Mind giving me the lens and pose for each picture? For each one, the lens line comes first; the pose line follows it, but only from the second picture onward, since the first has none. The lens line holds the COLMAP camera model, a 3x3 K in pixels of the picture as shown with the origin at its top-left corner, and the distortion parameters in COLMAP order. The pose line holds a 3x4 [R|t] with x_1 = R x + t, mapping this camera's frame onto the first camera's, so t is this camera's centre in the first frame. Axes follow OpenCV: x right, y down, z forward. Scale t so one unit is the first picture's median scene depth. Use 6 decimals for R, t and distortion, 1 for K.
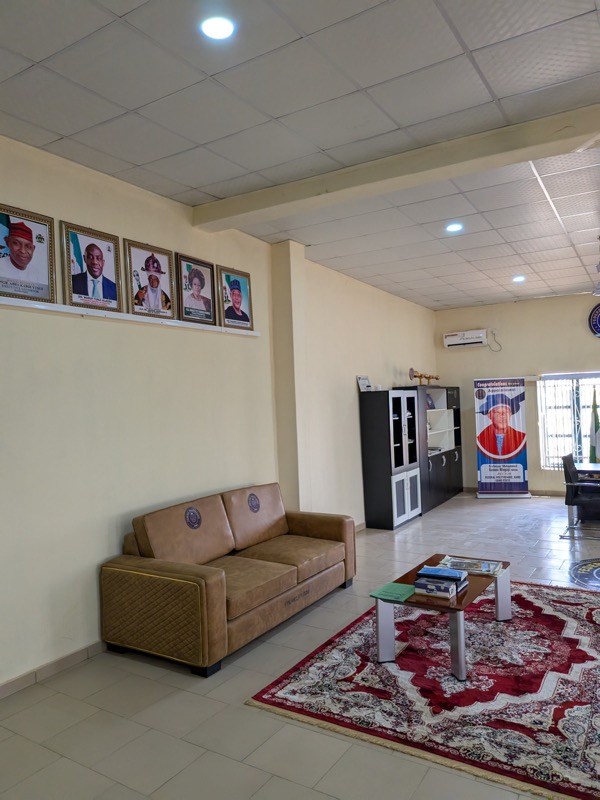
lens RADIAL K [[567.2, 0, 305.7], [0, 567.2, 401.8], [0, 0, 1]] dist [0.056082, -0.101891]
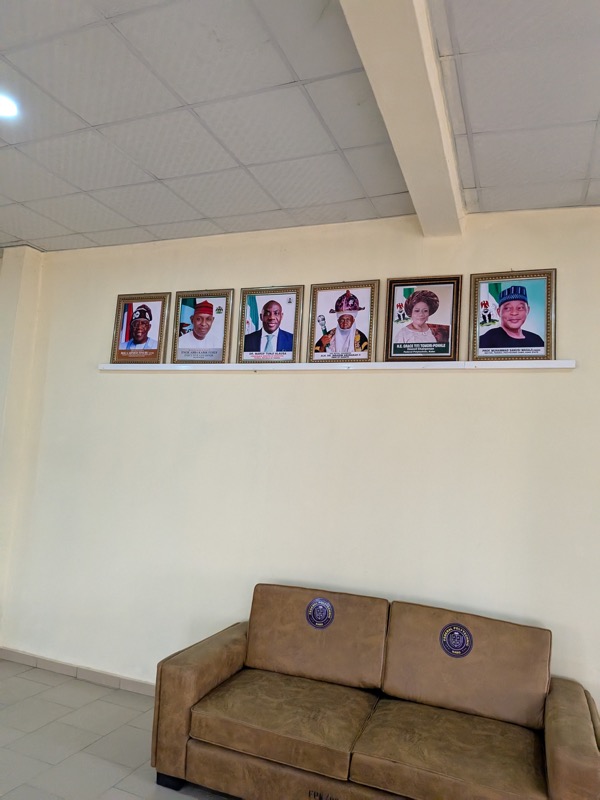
lens RADIAL K [[567.2, 0, 302.0], [0, 567.2, 407.5], [0, 0, 1]] dist [0.056082, -0.101891]
pose [[0.178559, -0.056773, -0.982290, 0.551208], [-0.075875, 0.994567, -0.071275, -0.015614], [0.980999, 0.087258, 0.173281, 0.788354]]
